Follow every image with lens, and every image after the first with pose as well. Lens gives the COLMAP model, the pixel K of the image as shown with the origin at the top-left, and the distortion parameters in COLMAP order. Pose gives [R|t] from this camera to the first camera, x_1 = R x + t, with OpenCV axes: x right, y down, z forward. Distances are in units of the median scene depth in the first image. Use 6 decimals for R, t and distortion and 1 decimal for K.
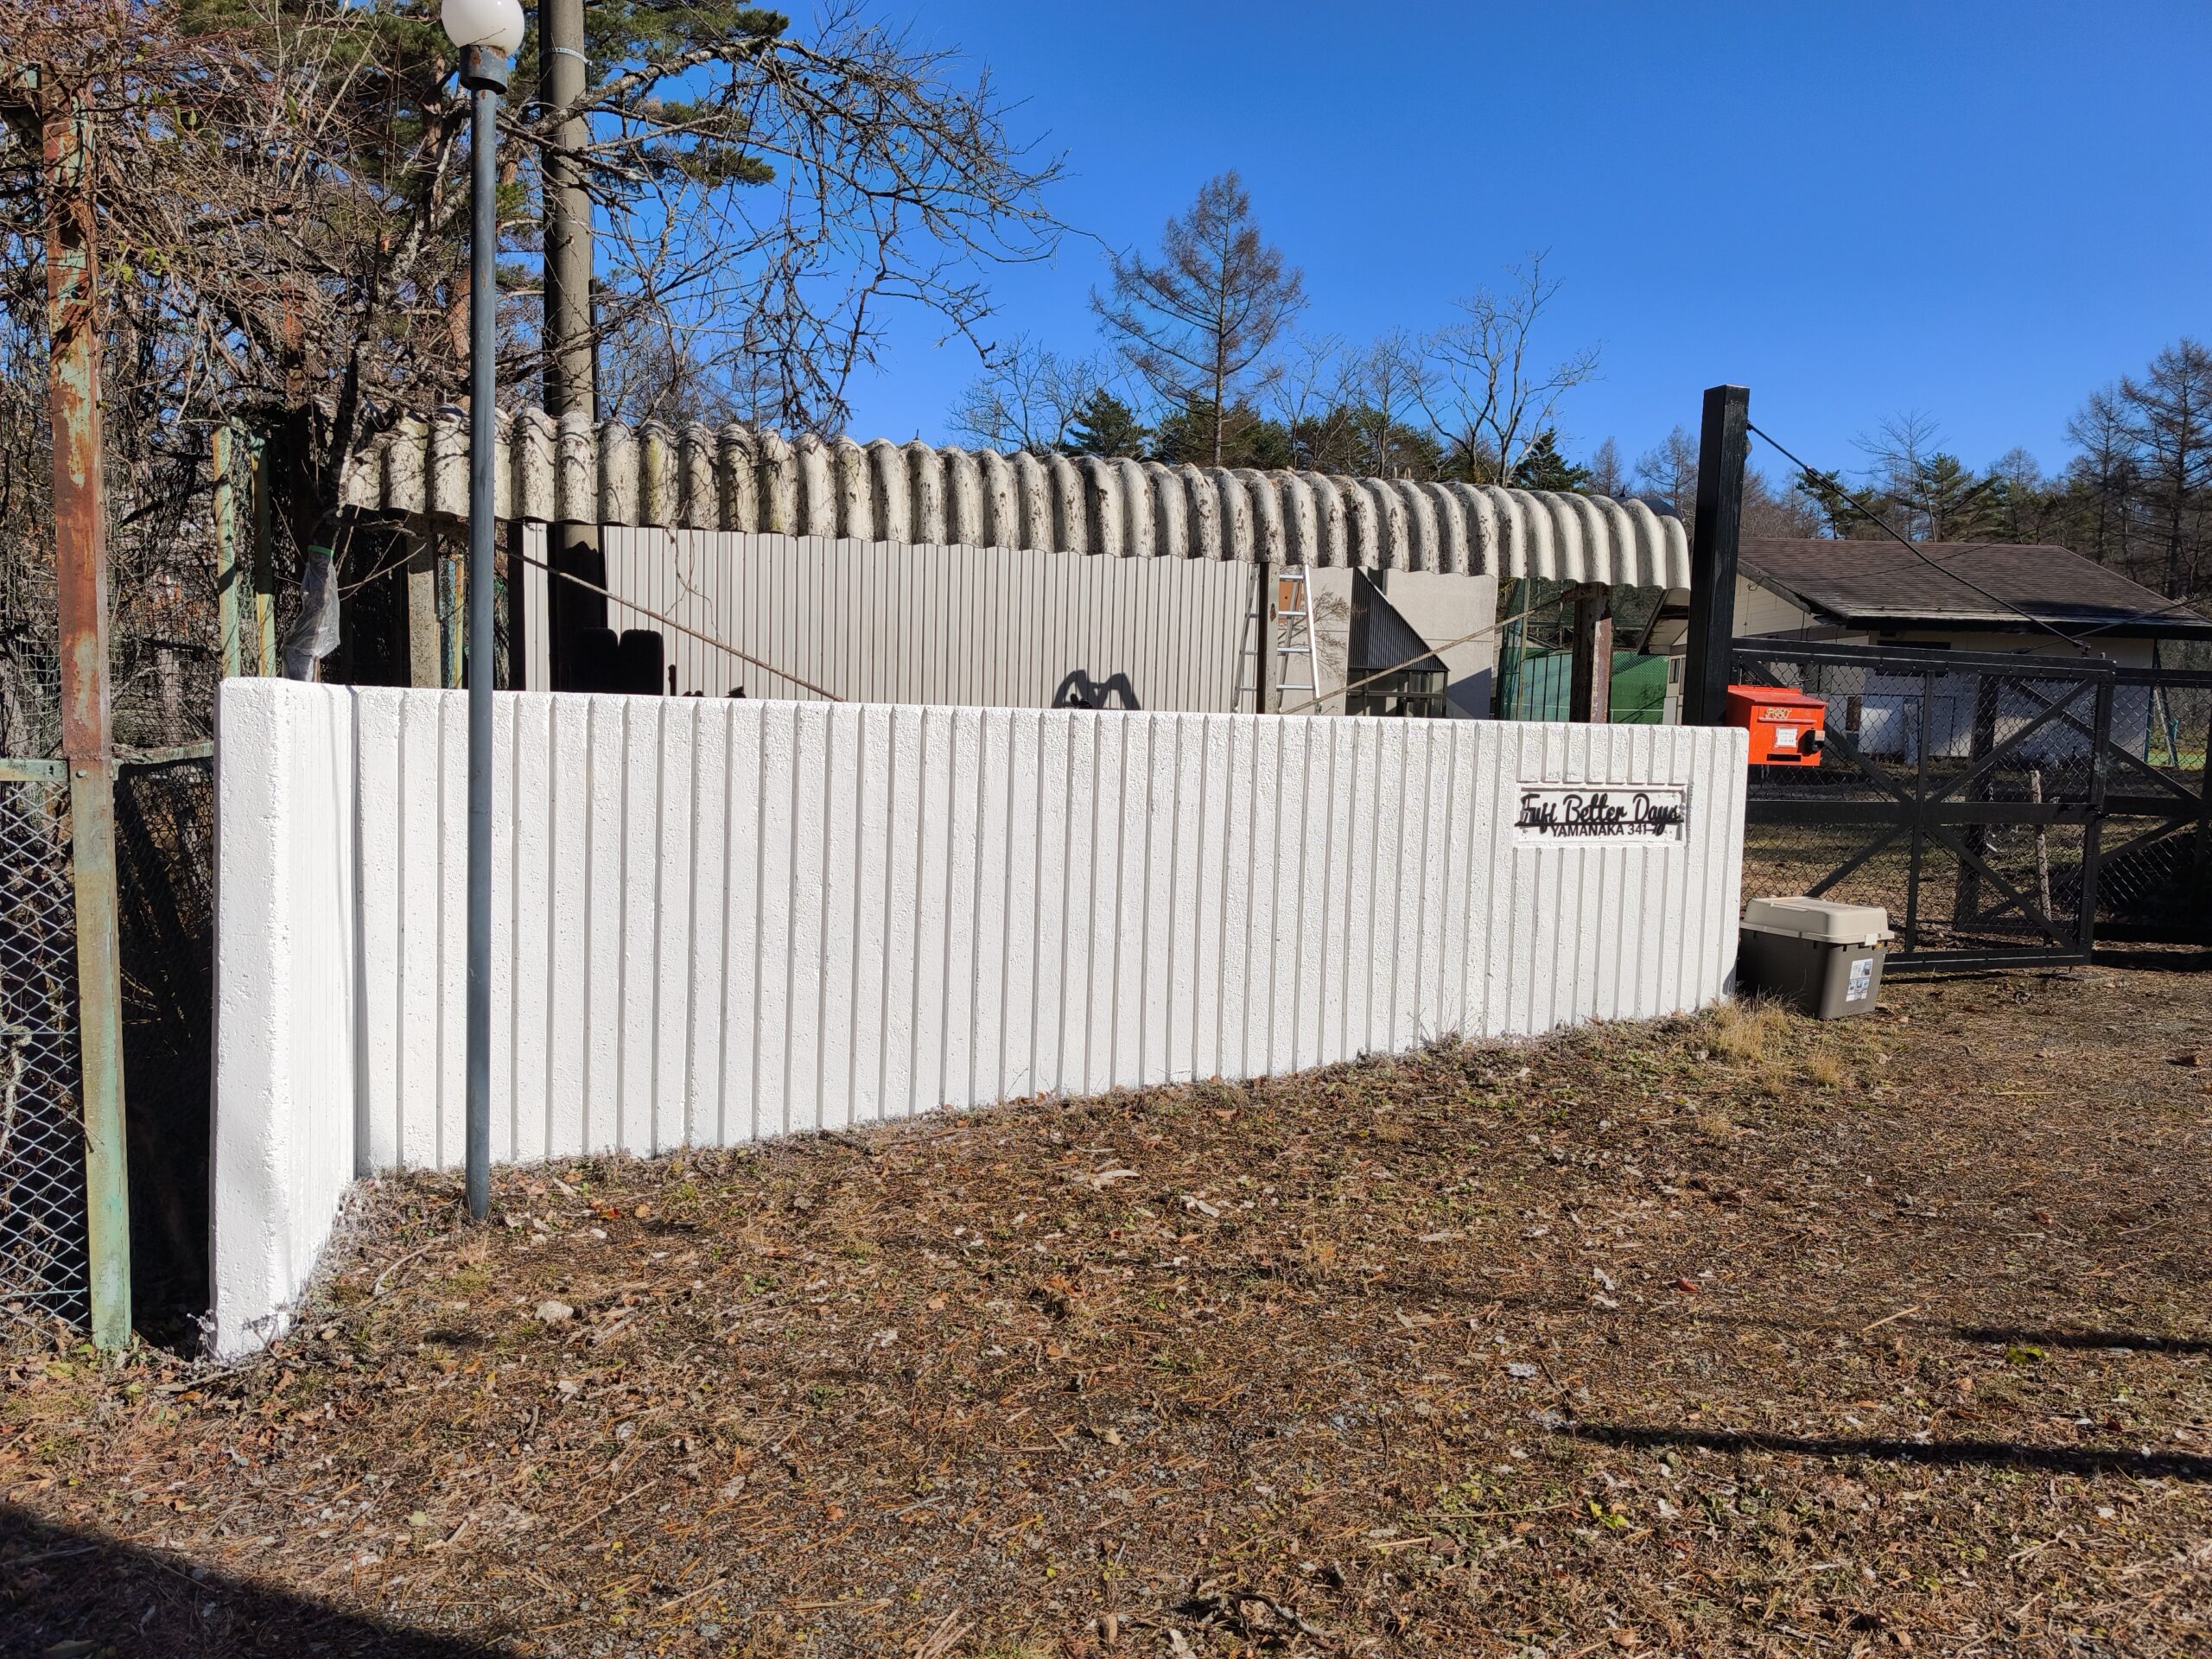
lens RADIAL K [[1489.7, 0, 1106.0], [0, 1489.7, 829.5], [0, 0, 1]] dist [0.000618, -0.002474]
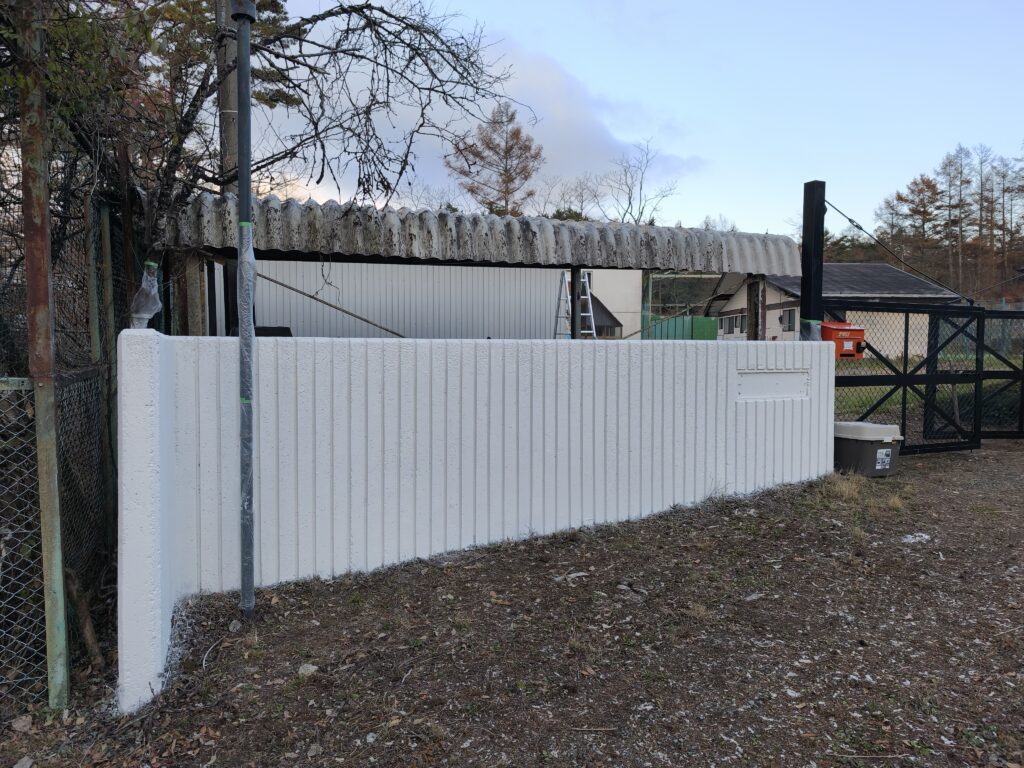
lens RADIAL K [[689.6, 0, 512.0], [0, 689.6, 384.0], [0, 0, 1]] dist [0.000618, -0.002474]
pose [[0.995822, -0.034621, 0.084503, -0.111316], [0.037161, 0.998898, -0.028668, 0.003483], [-0.083418, 0.031688, 0.996011, 0.073887]]
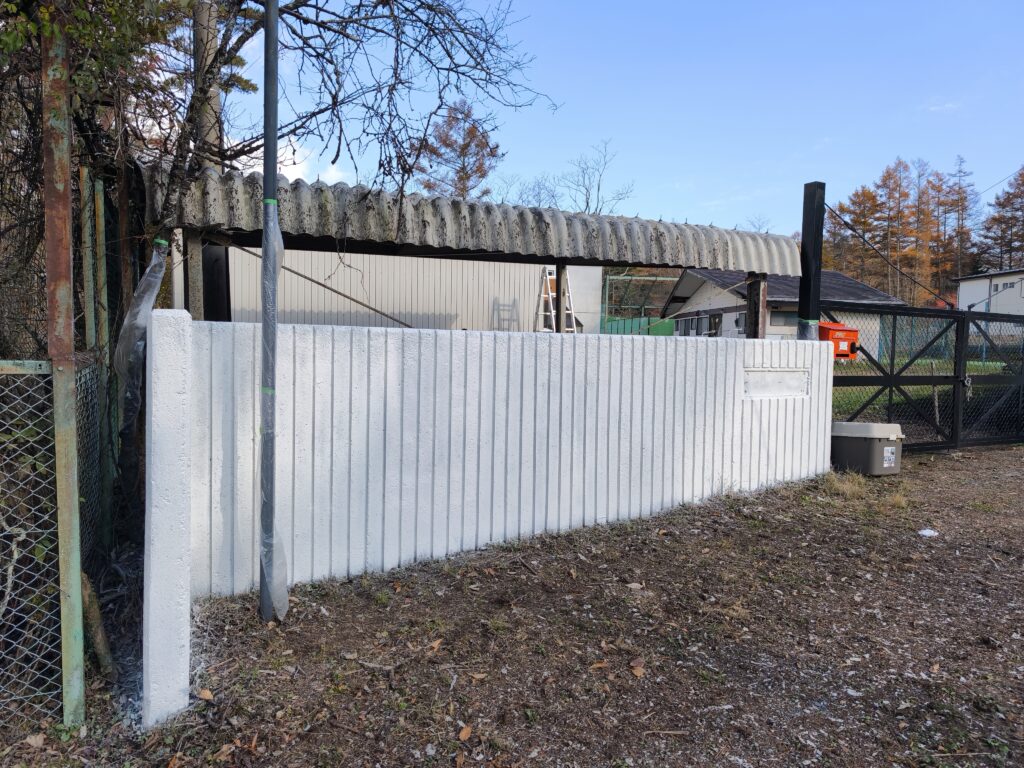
lens RADIAL K [[688.5, 0, 512.6], [0, 688.5, 386.3], [0, 0, 1]] dist [-0.000944, 0.000011]
pose [[0.987173, -0.022654, 0.158036, -0.185128], [0.026398, 0.999417, -0.021635, 0.005969], [-0.157454, 0.025530, 0.987196, 0.108045]]
